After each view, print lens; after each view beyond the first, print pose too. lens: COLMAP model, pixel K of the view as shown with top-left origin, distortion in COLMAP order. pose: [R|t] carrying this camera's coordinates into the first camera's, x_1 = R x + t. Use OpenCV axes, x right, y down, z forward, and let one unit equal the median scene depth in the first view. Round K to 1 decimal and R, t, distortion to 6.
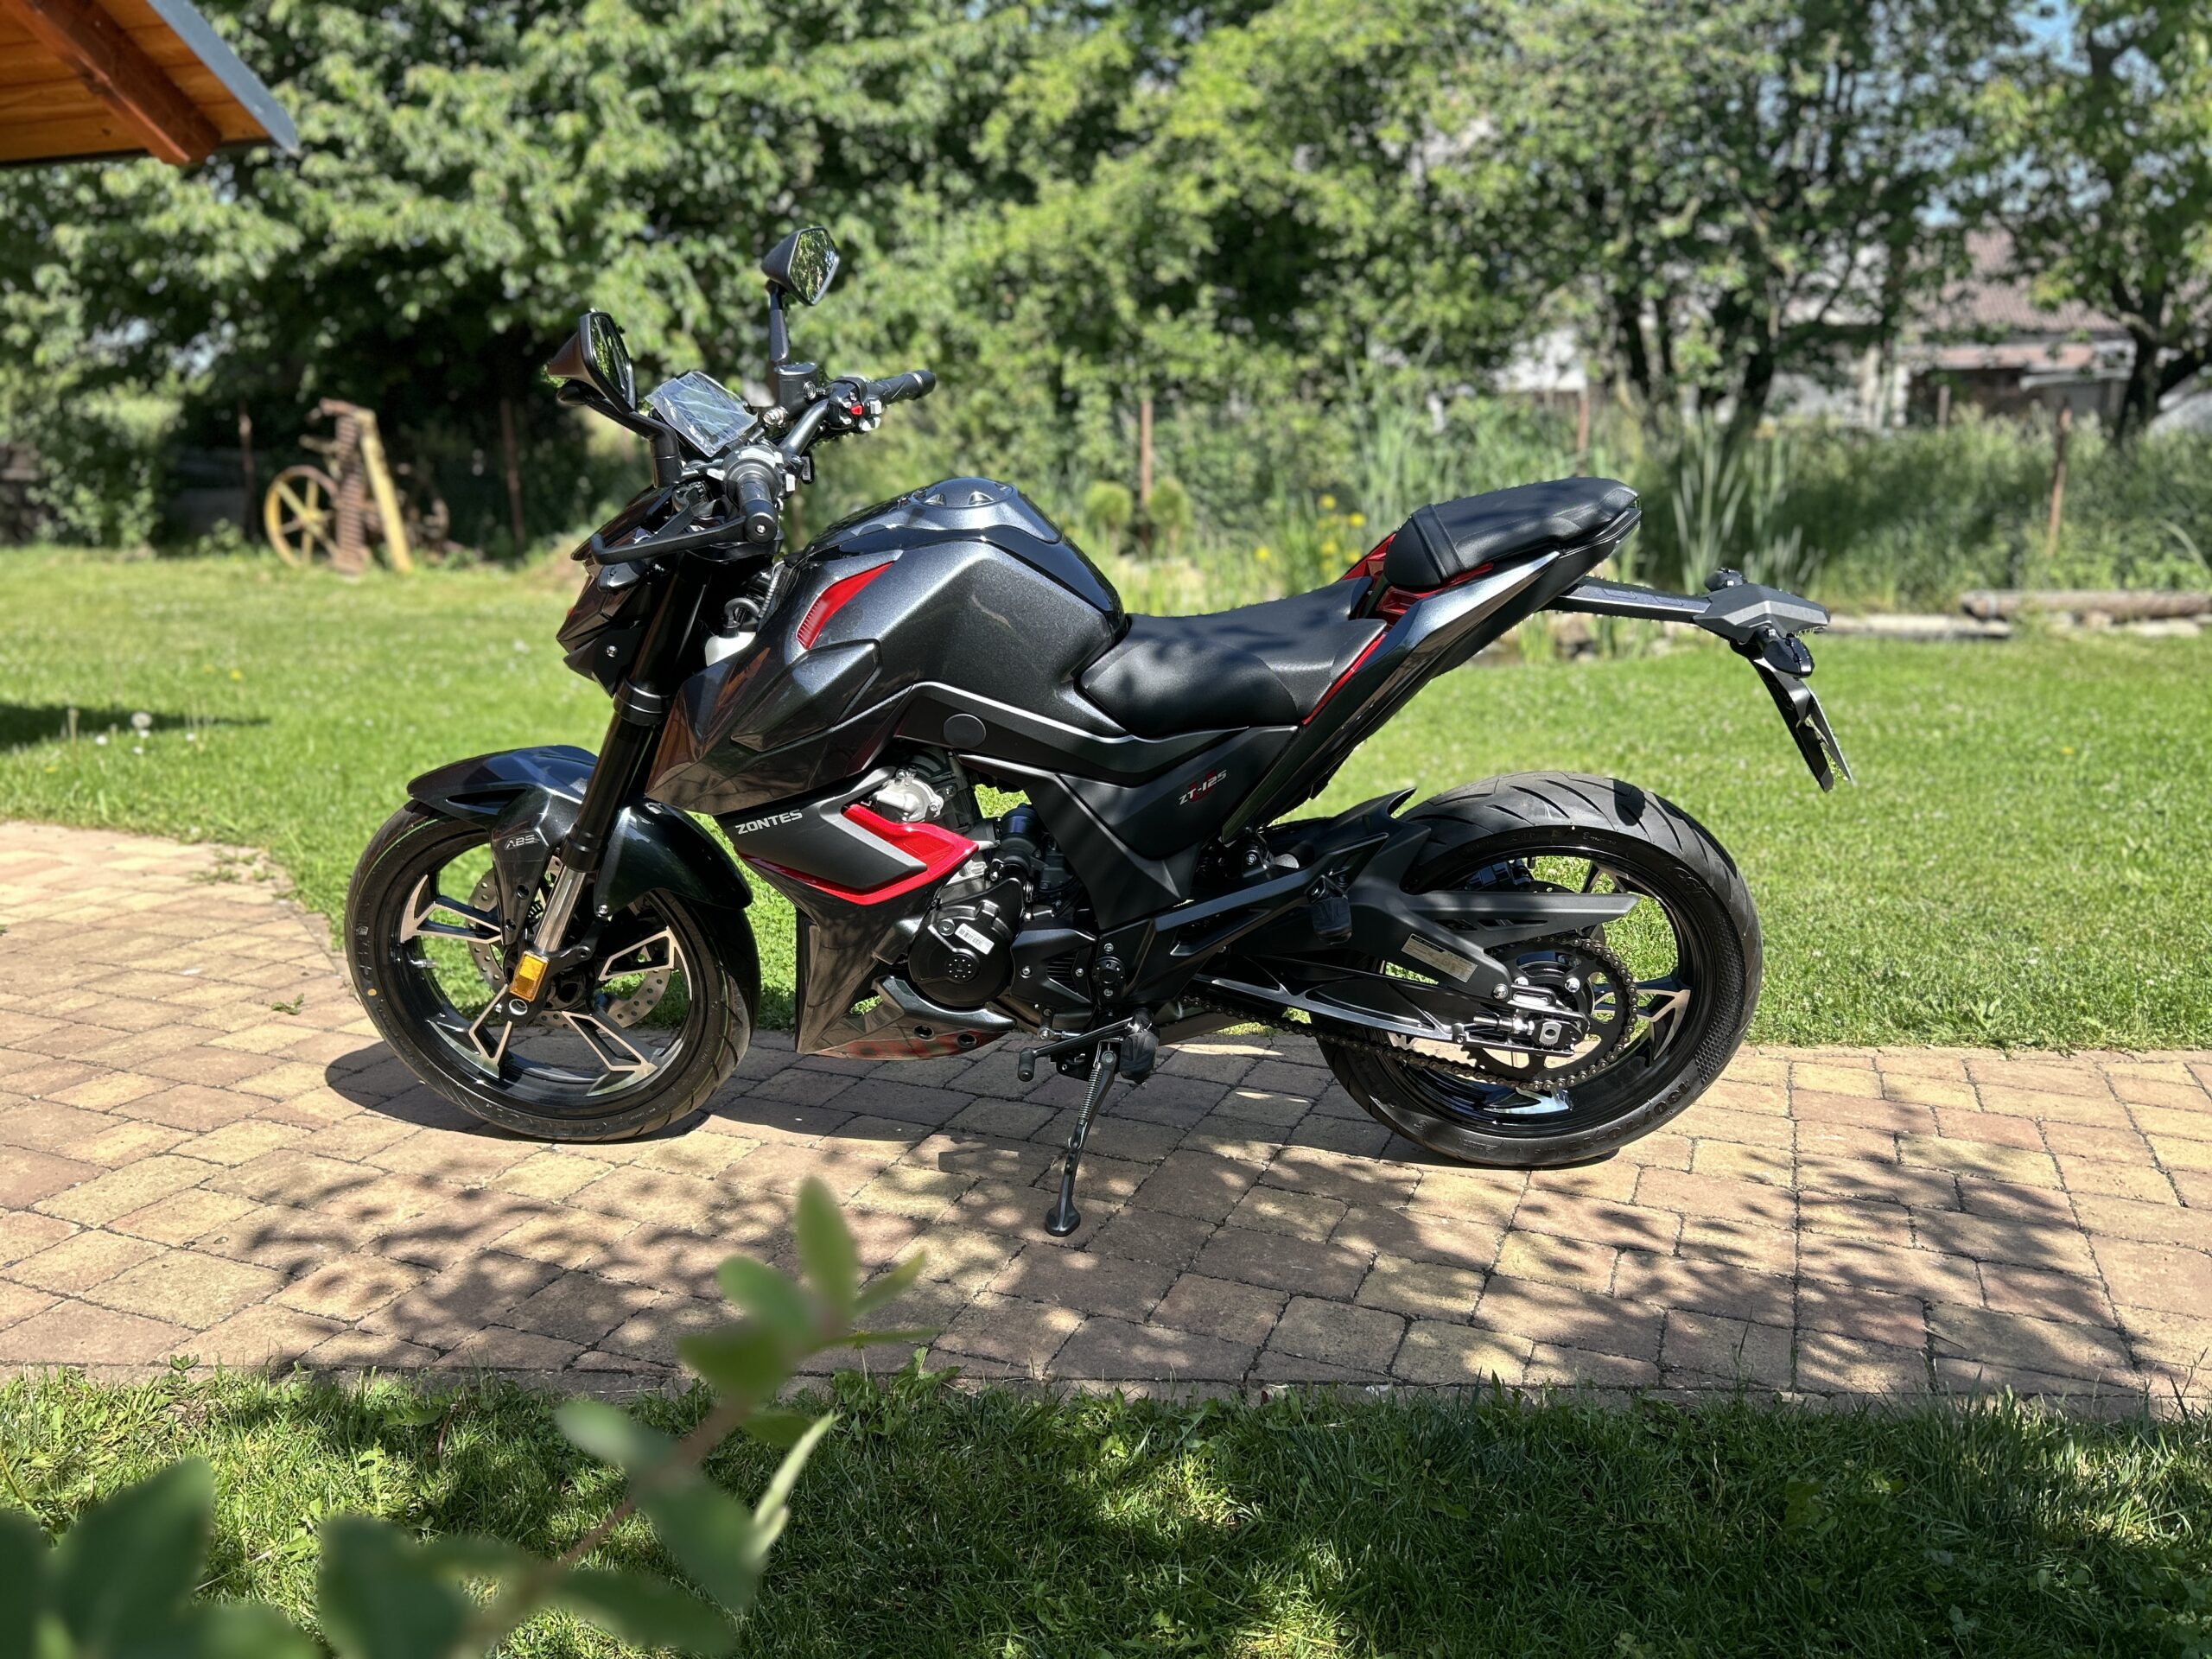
lens RADIAL K [[1677.3, 0, 1111.7], [0, 1677.3, 822.9], [0, 0, 1]] dist [0.001016, -0.002808]
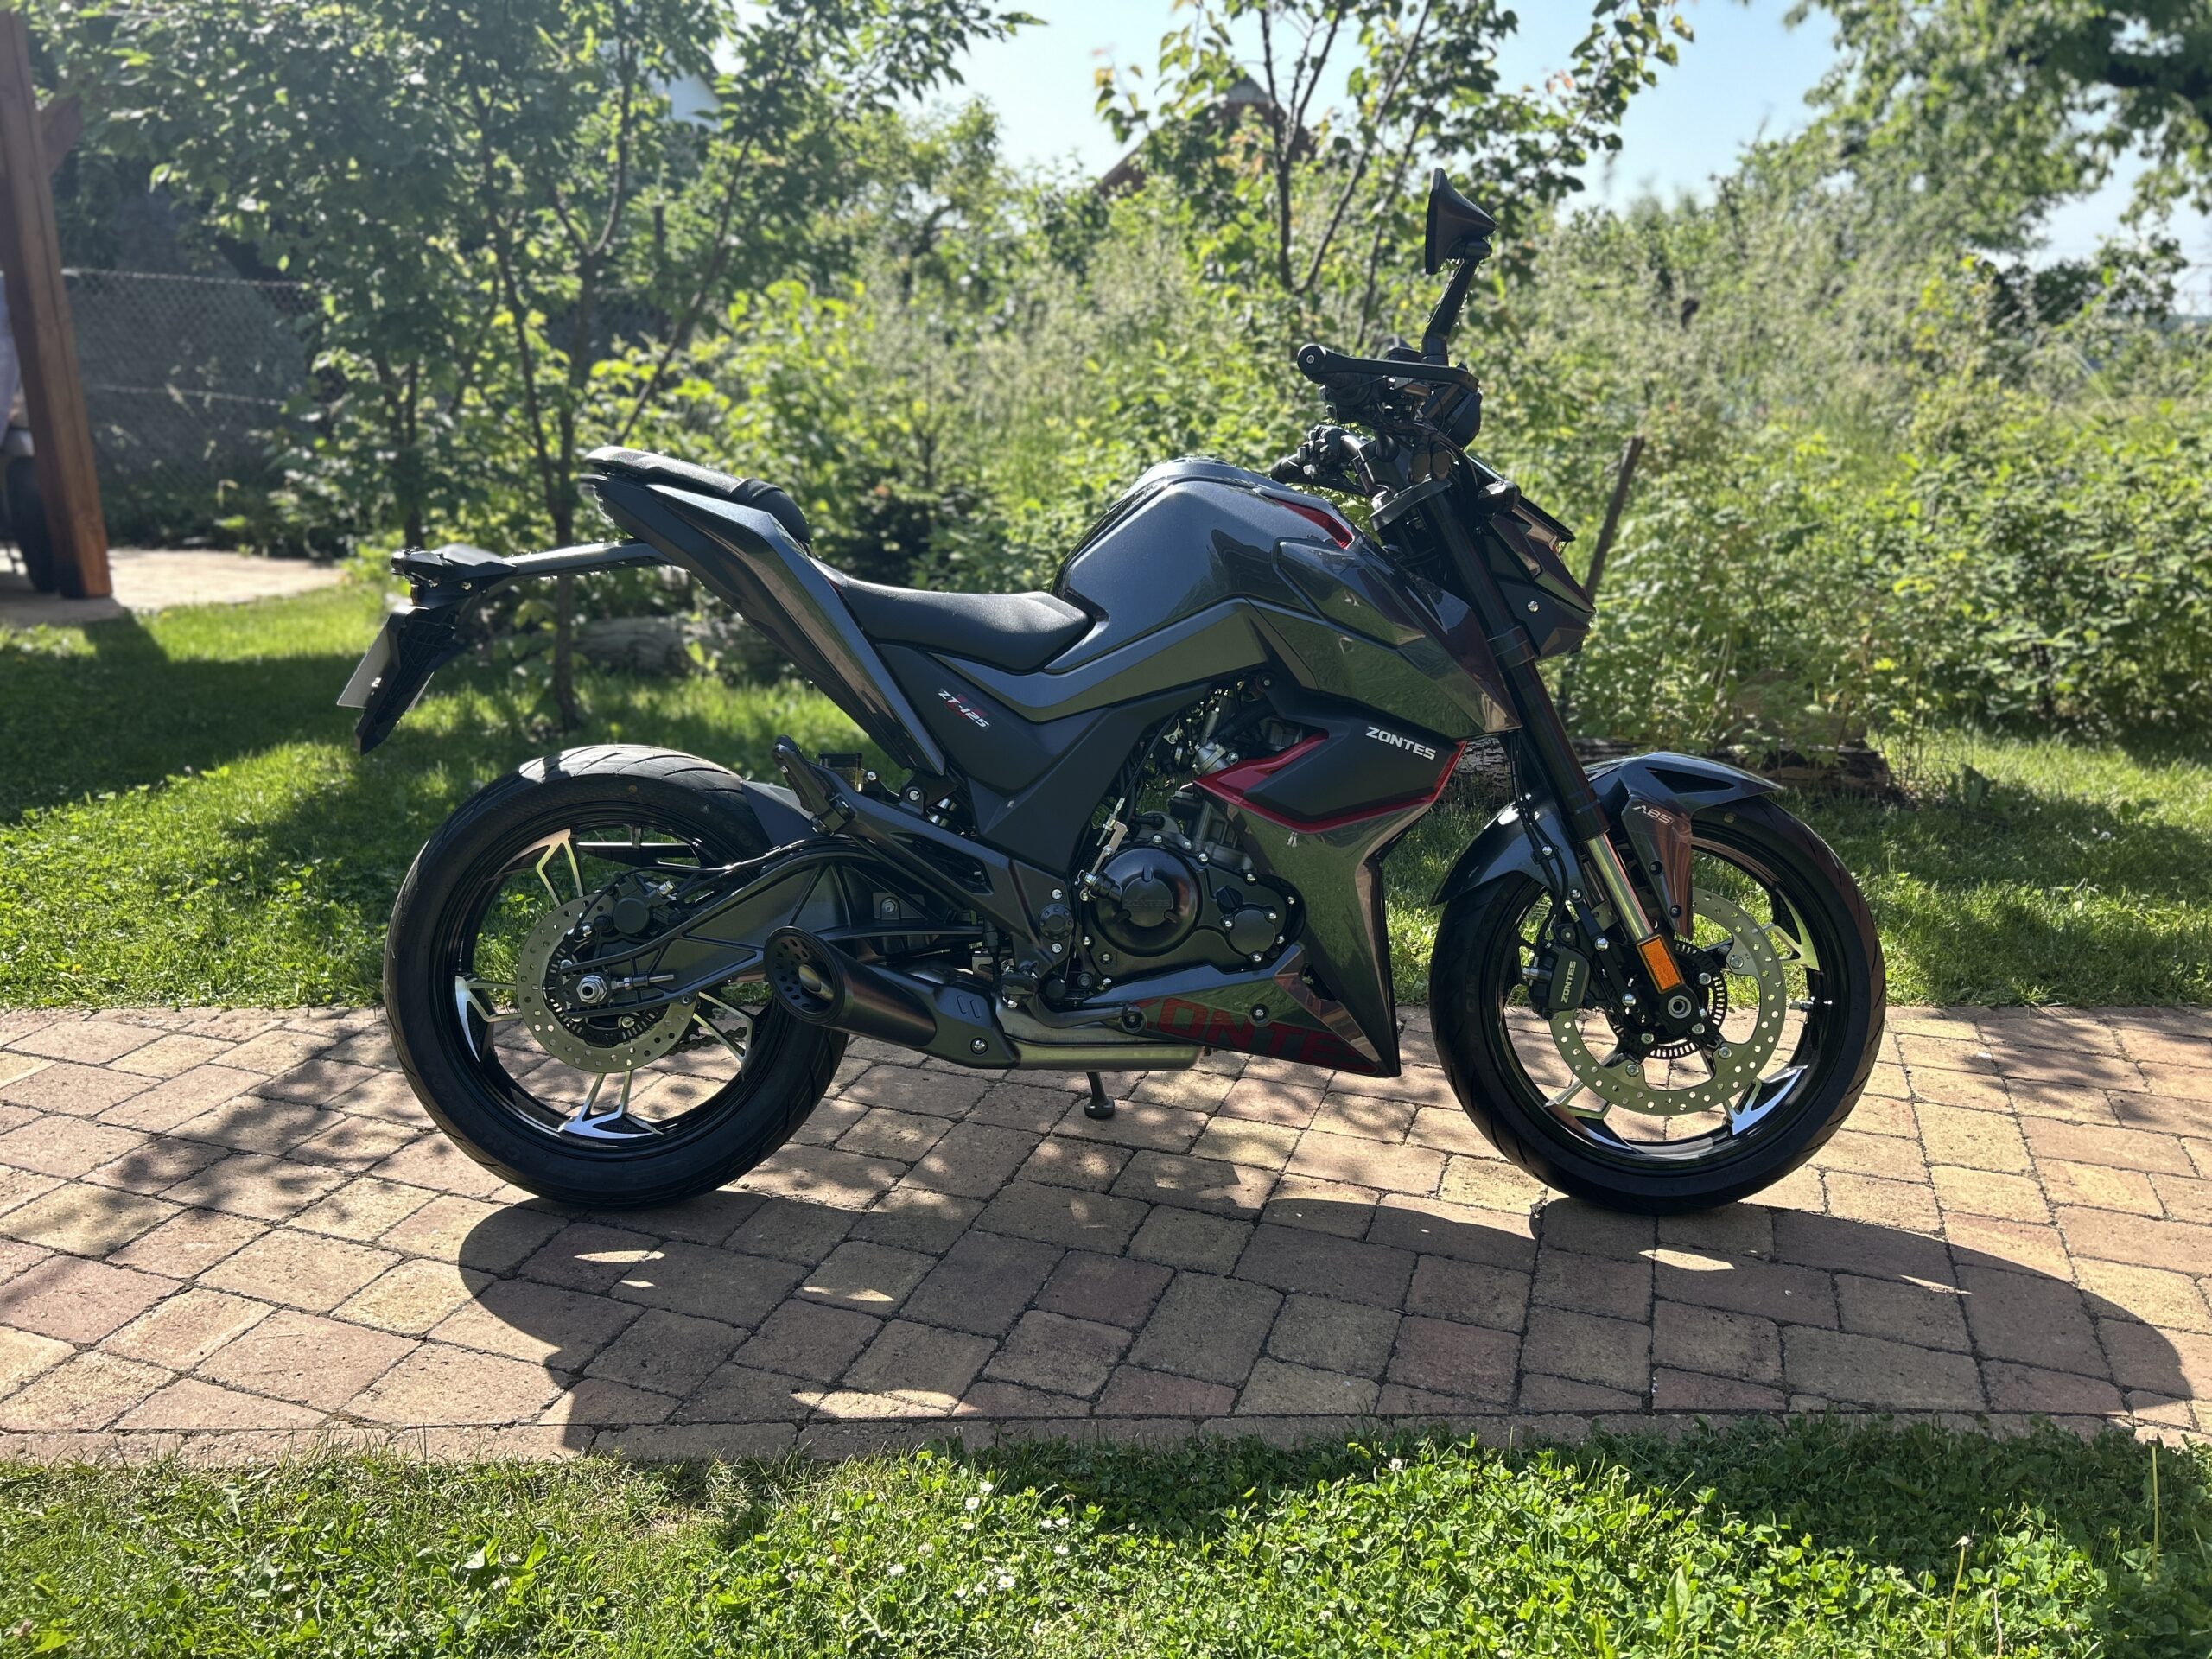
lens RADIAL K [[1677.3, 0, 1112.9], [0, 1677.3, 822.9], [0, 0, 1]] dist [0.001016, -0.002808]
pose [[-0.998668, -0.014315, -0.049573, 0.021959], [-0.035808, 0.884015, 0.466085, -0.489255], [0.037151, 0.467240, -0.883350, 2.011209]]
